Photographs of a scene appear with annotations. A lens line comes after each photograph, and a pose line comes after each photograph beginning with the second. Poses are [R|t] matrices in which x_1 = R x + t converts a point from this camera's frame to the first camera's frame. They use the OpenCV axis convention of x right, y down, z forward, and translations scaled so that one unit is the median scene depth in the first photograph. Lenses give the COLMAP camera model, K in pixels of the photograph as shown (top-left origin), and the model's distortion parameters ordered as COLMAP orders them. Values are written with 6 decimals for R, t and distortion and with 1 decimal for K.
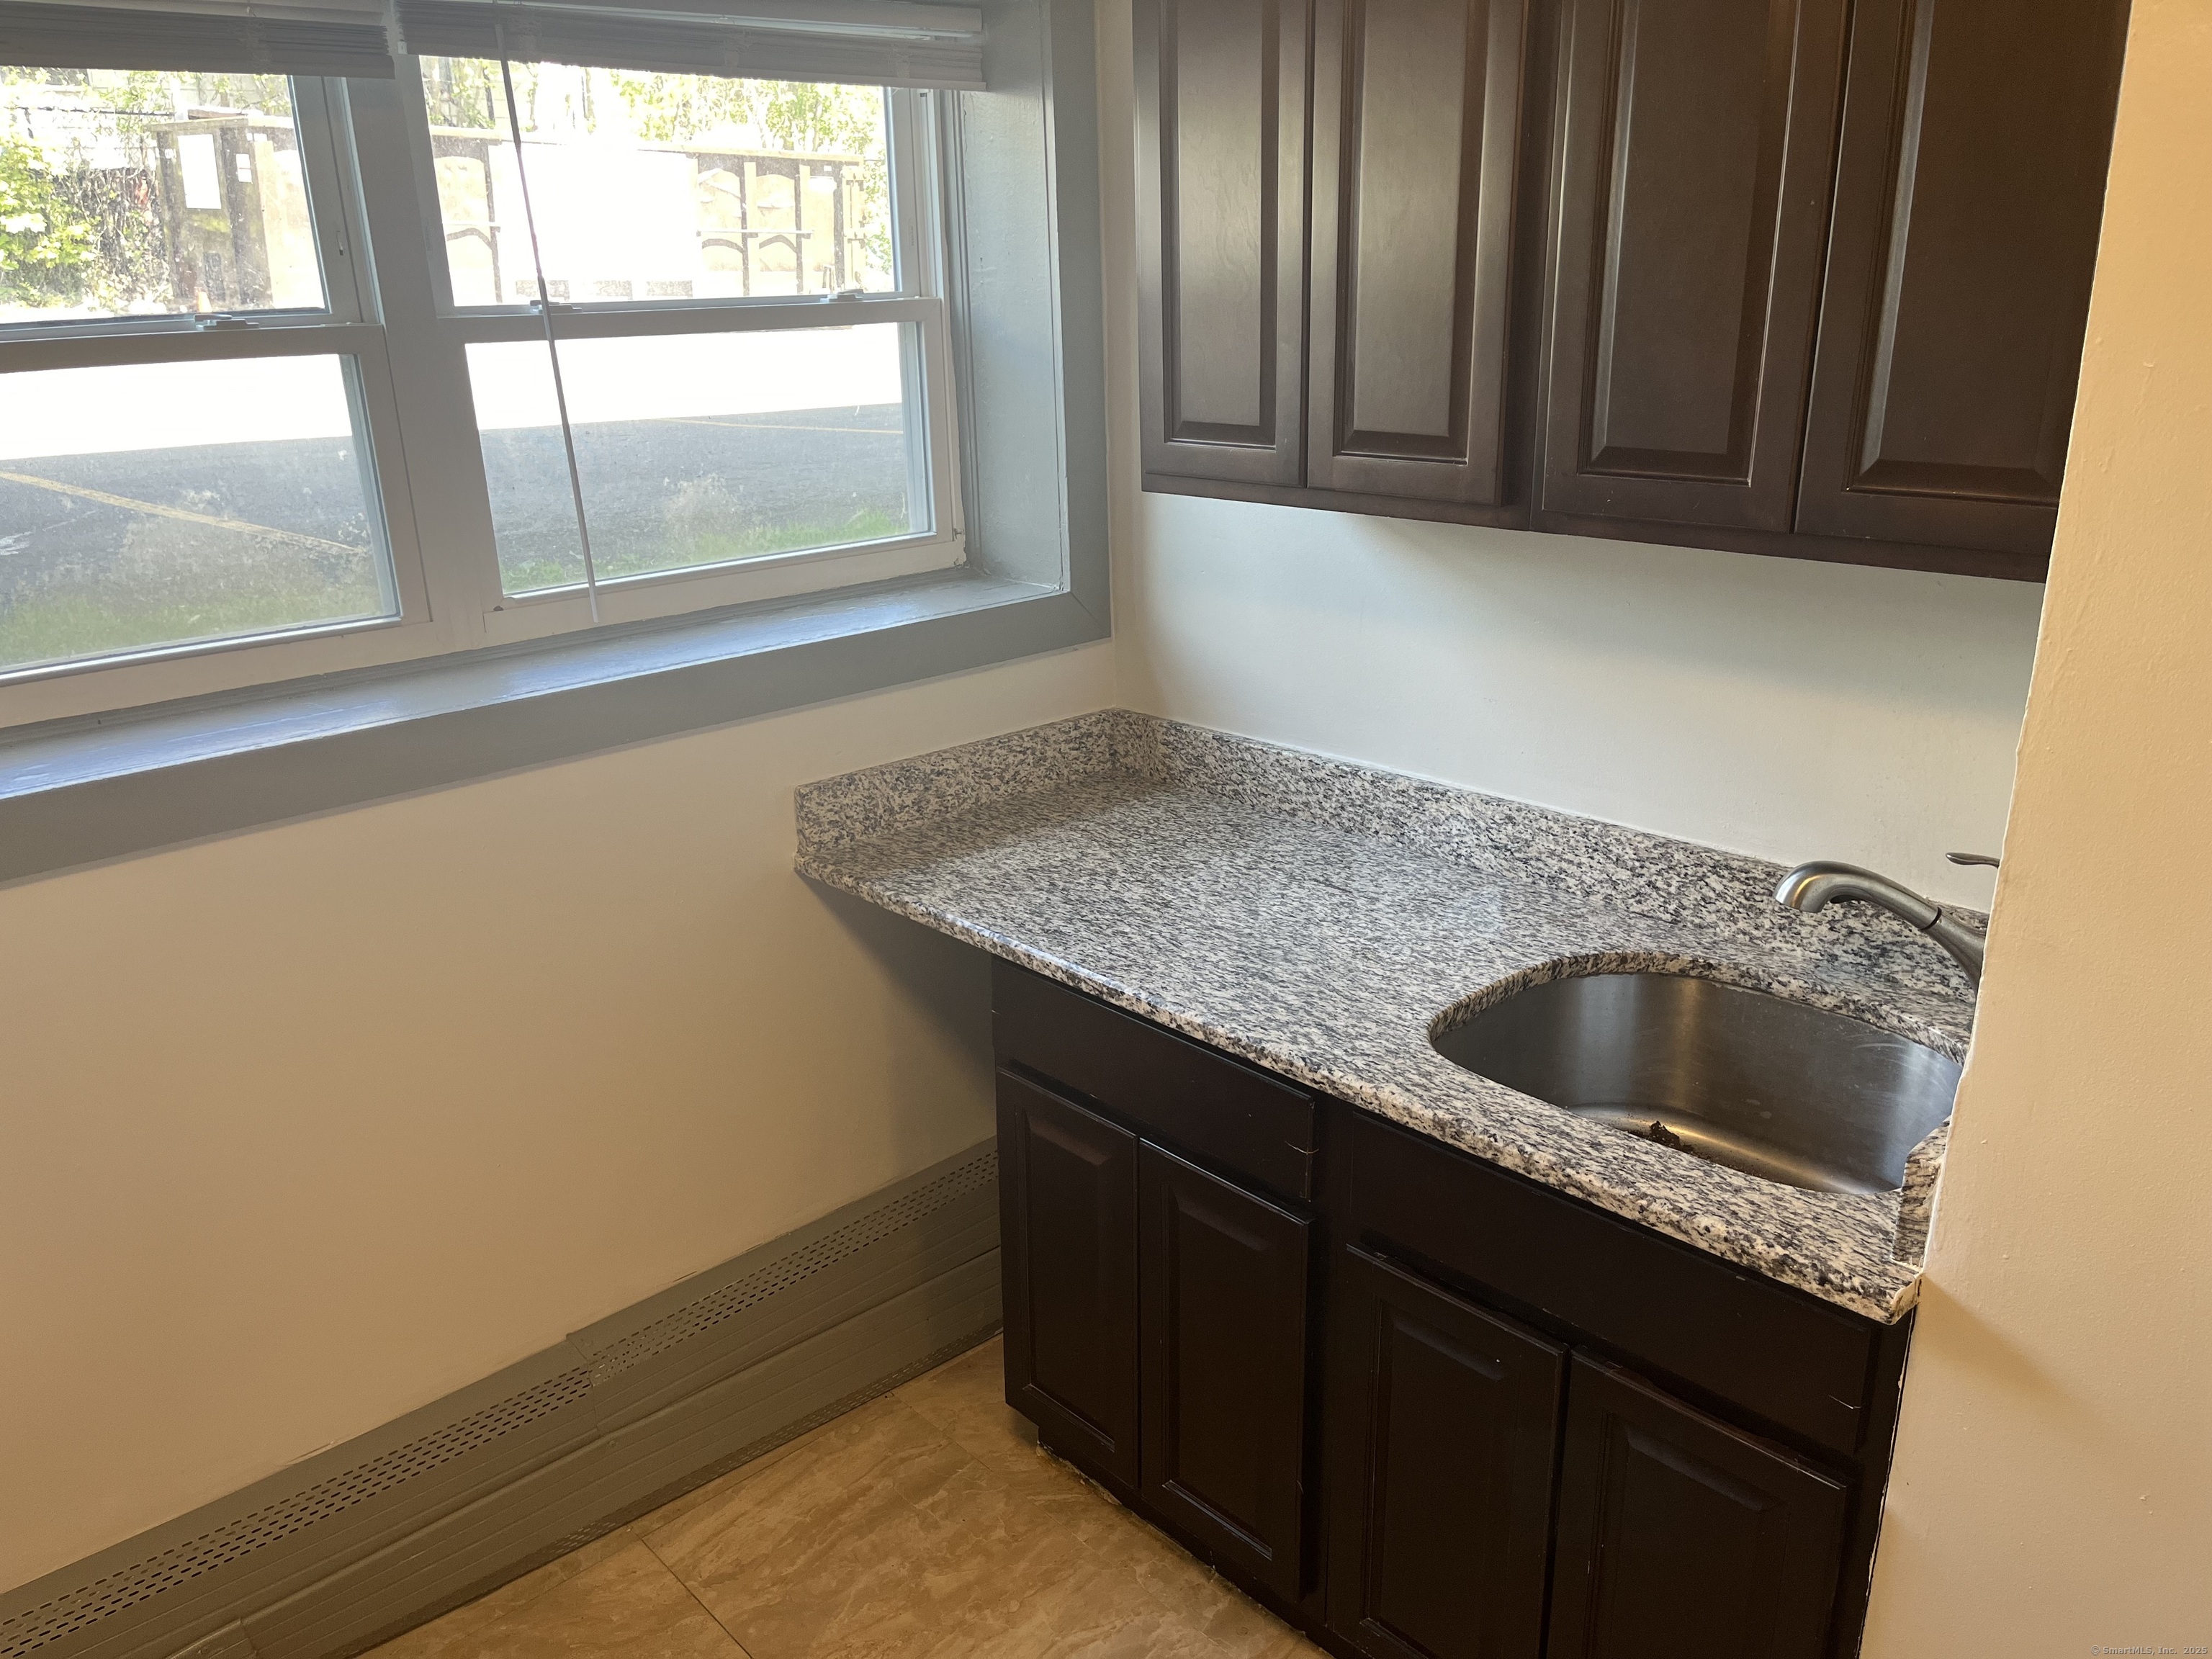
lens RADIAL K [[1679.6, 0, 1110.3], [0, 1679.6, 849.1], [0, 0, 1]] dist [0.068972, -0.093080]
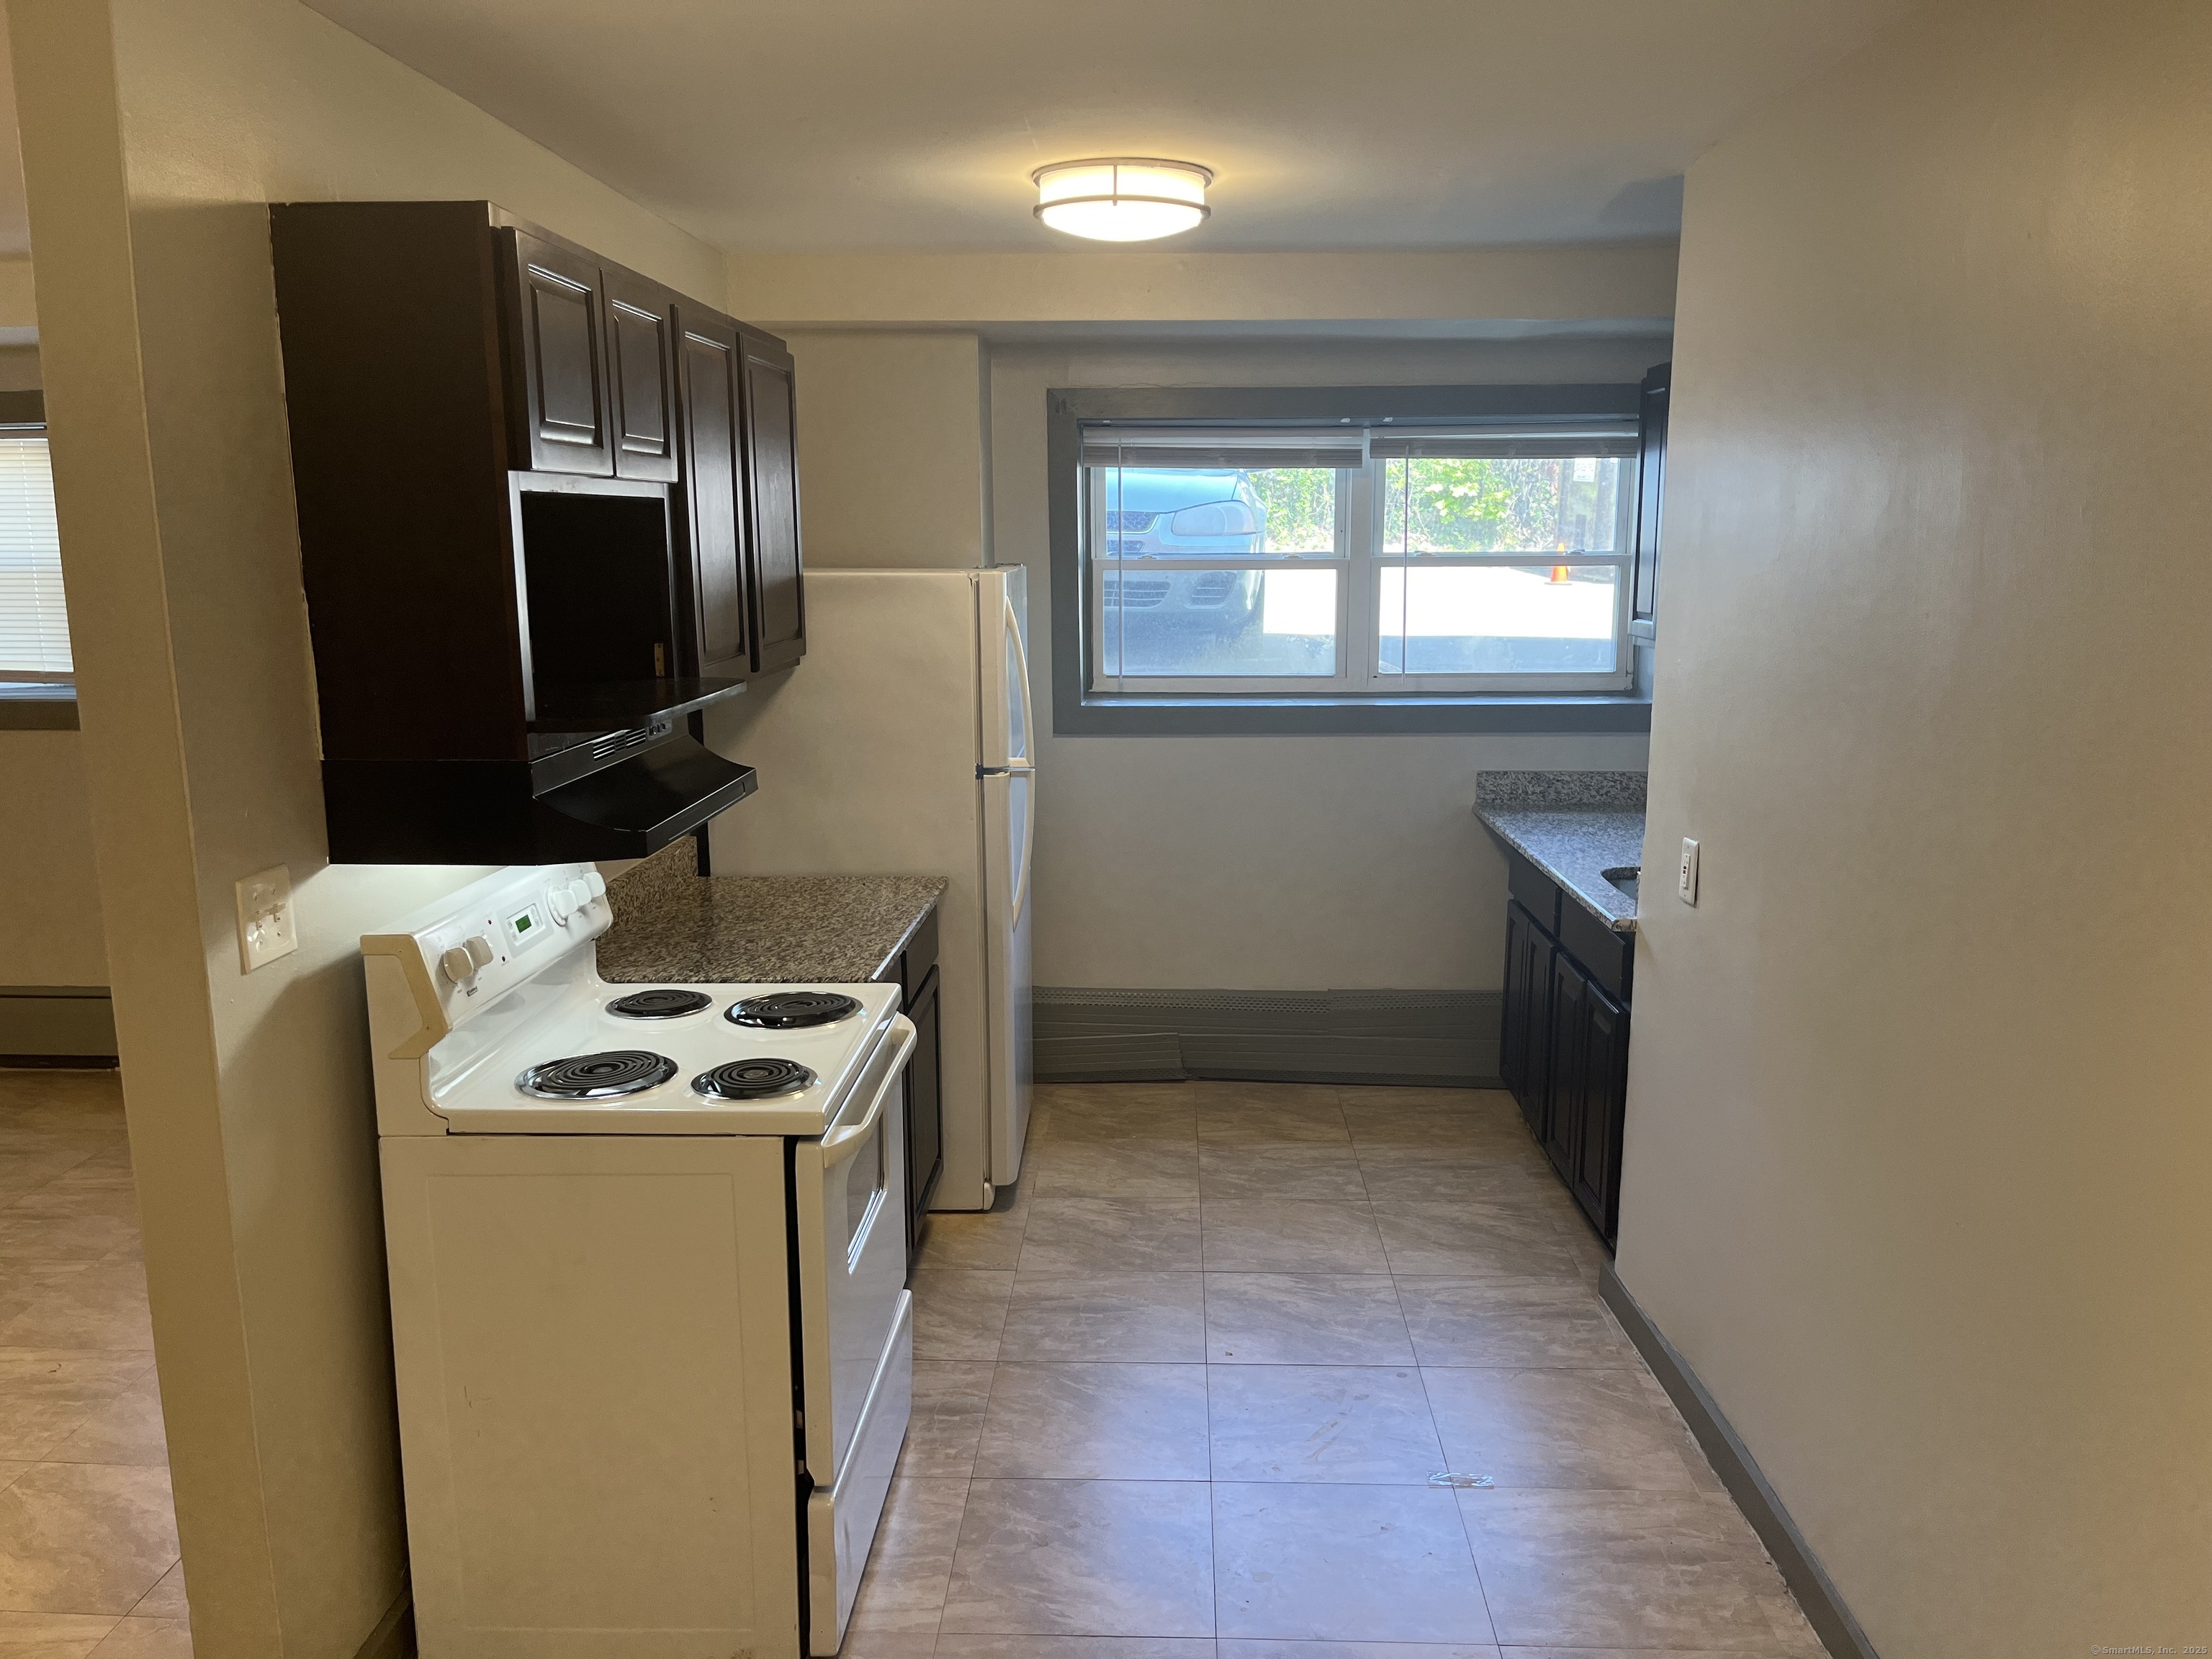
lens RADIAL K [[1706.3, 0, 1103.2], [0, 1706.3, 877.8], [0, 0, 1]] dist [0.071084, 0.000299]
pose [[0.707081, 0.161143, -0.688527, 0.943178], [-0.246682, 0.968731, -0.026608, 0.255661], [0.662709, 0.188661, 0.724723, -0.827652]]
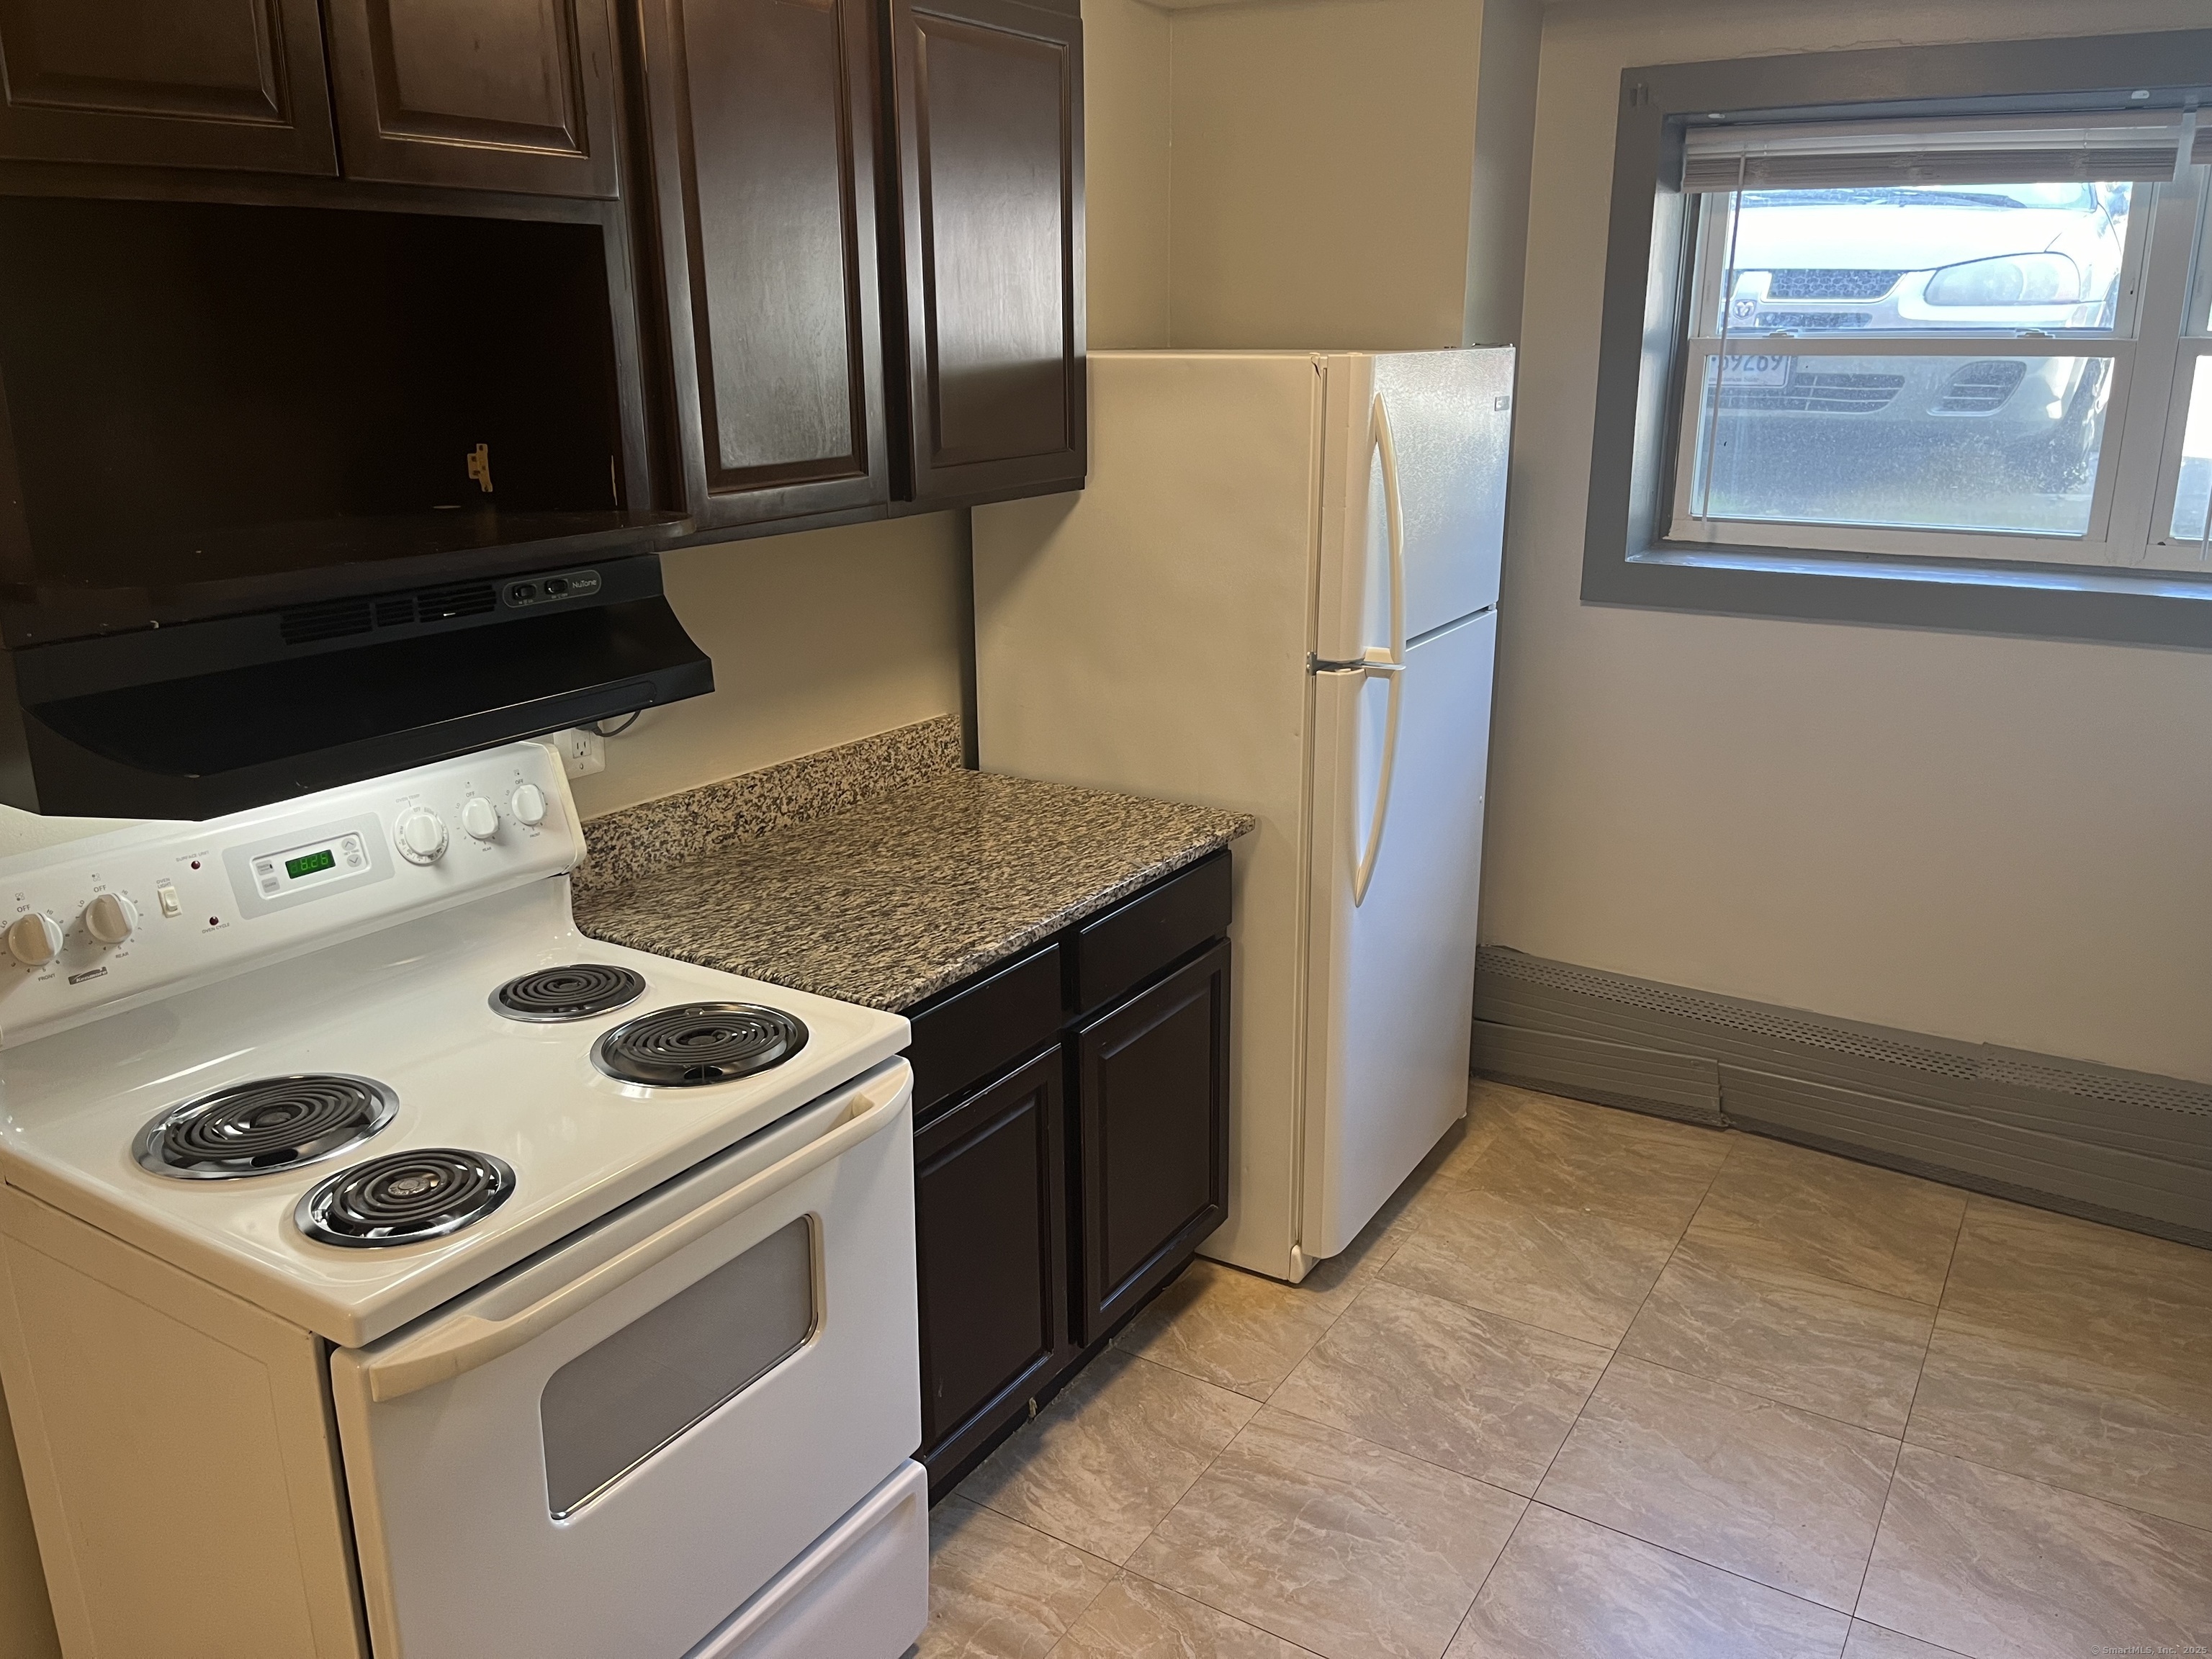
lens RADIAL K [[1679.6, 0, 1110.3], [0, 1679.6, 849.1], [0, 0, 1]] dist [0.068972, -0.093080]
pose [[0.257153, 0.308098, -0.915941, 0.692982], [-0.322303, 0.920890, 0.219275, 0.055027], [0.911039, 0.238824, 0.336111, -0.178756]]
